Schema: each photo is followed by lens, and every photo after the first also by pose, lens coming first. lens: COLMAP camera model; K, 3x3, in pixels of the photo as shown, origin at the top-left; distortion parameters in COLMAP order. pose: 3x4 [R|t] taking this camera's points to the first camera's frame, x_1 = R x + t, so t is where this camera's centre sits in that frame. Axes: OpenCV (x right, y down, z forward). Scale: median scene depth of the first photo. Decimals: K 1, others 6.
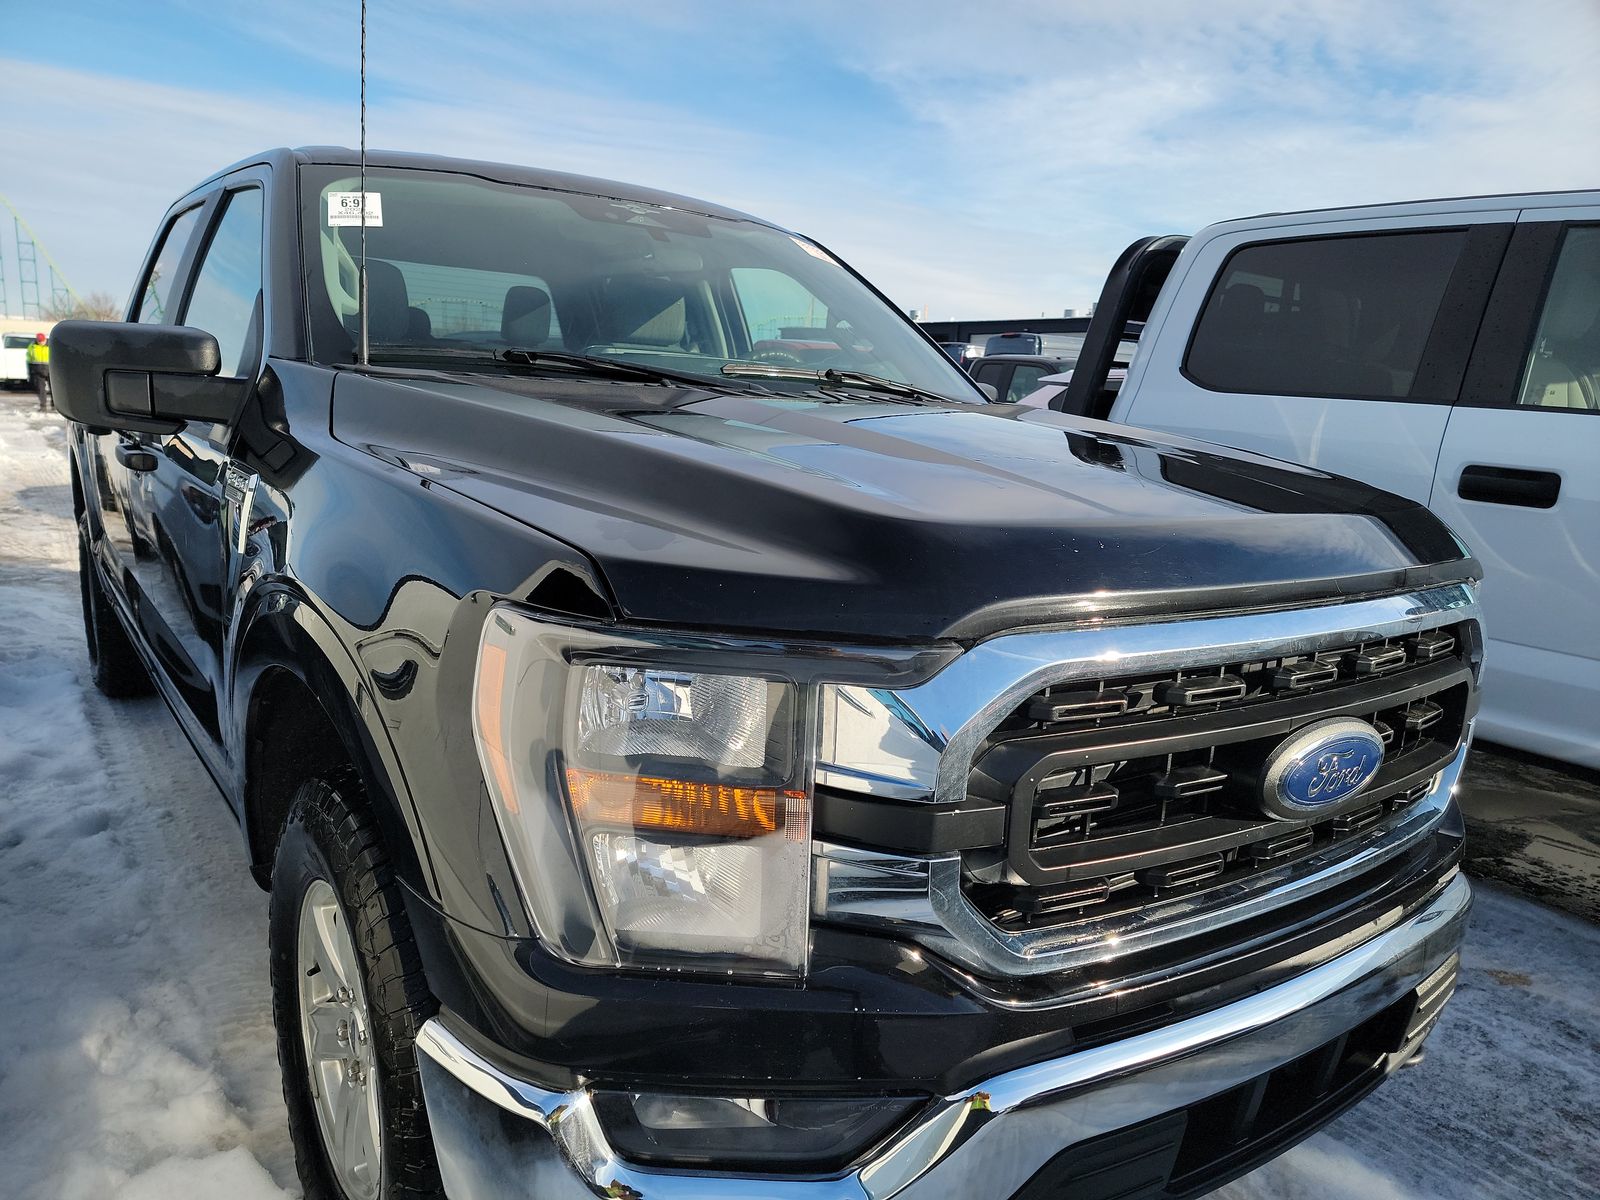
lens RADIAL K [[1135.4, 0, 687.3], [0, 1135.4, 631.5], [0, 0, 1]] dist [0.065269, -0.038234]
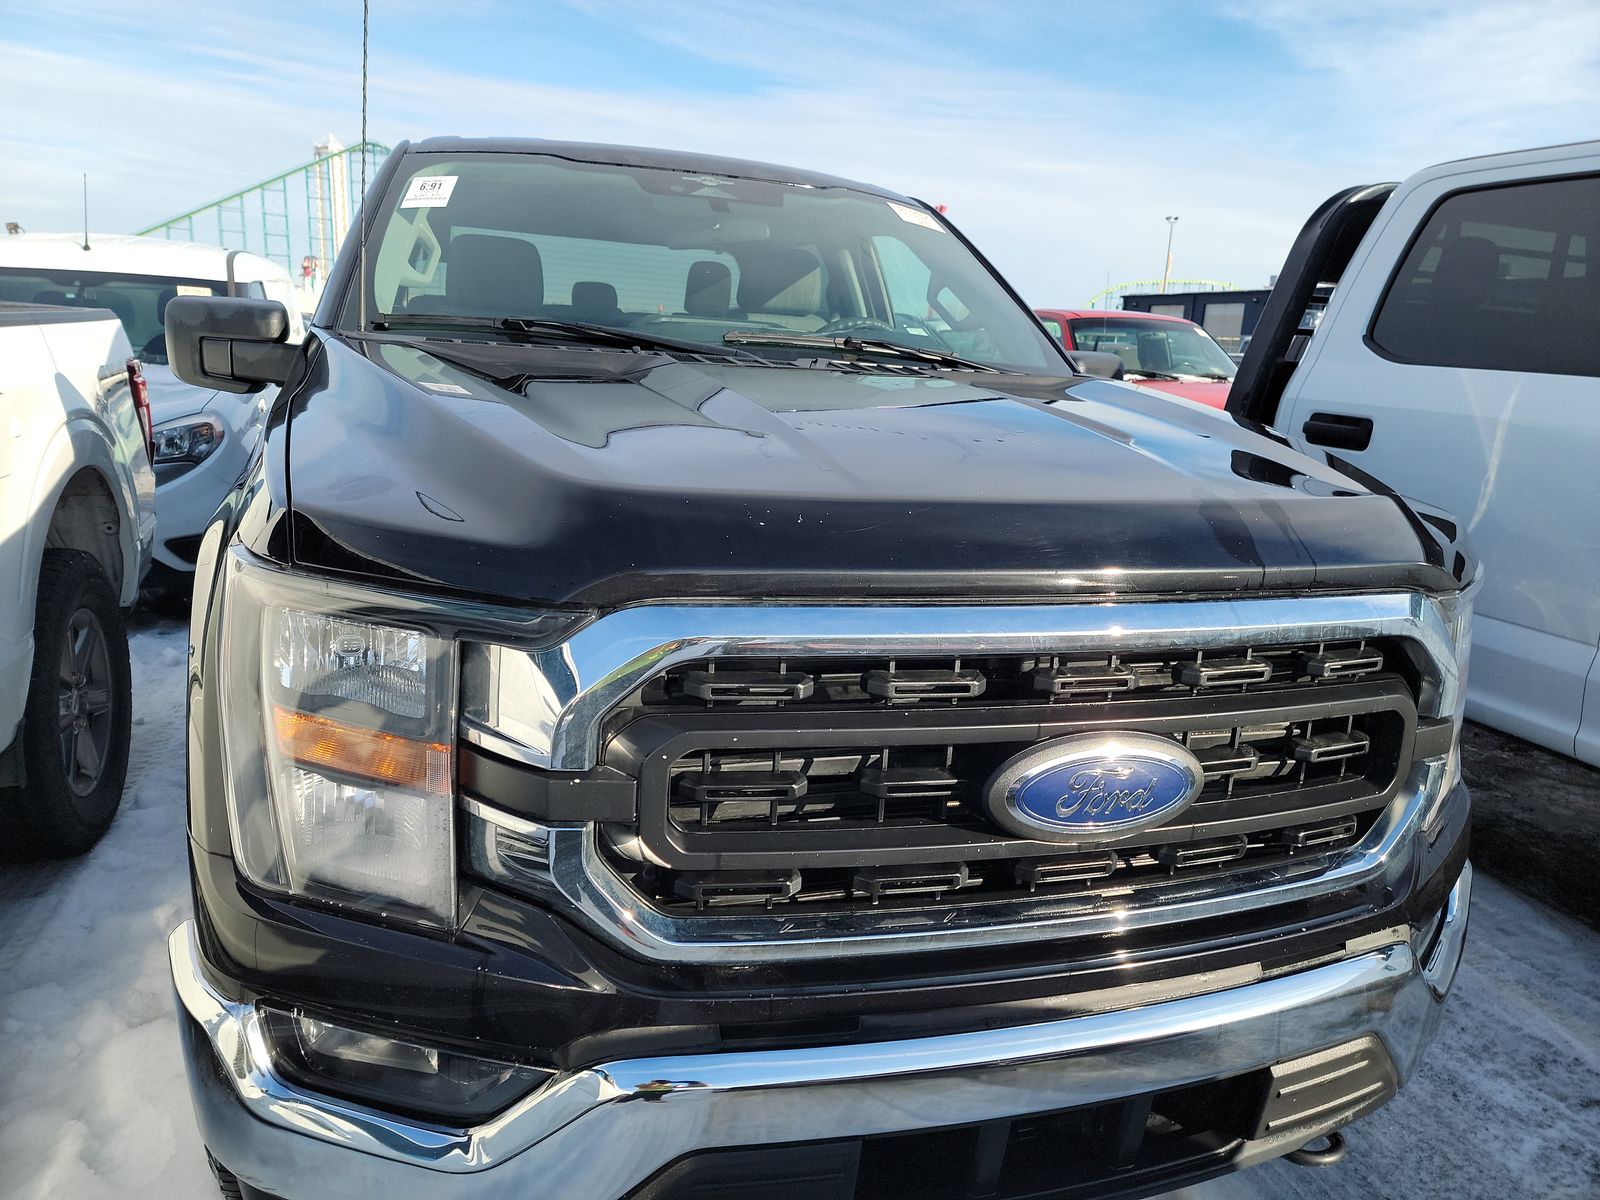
lens RADIAL K [[1135.4, 0, 793.1], [0, 1135.4, 593.3], [0, 0, 1]] dist [0.065269, -0.038234]
pose [[0.952046, 0.065156, -0.298936, 0.383238], [-0.068829, 0.997627, -0.001762, -0.007626], [0.298111, 0.022253, 0.954272, 0.065228]]
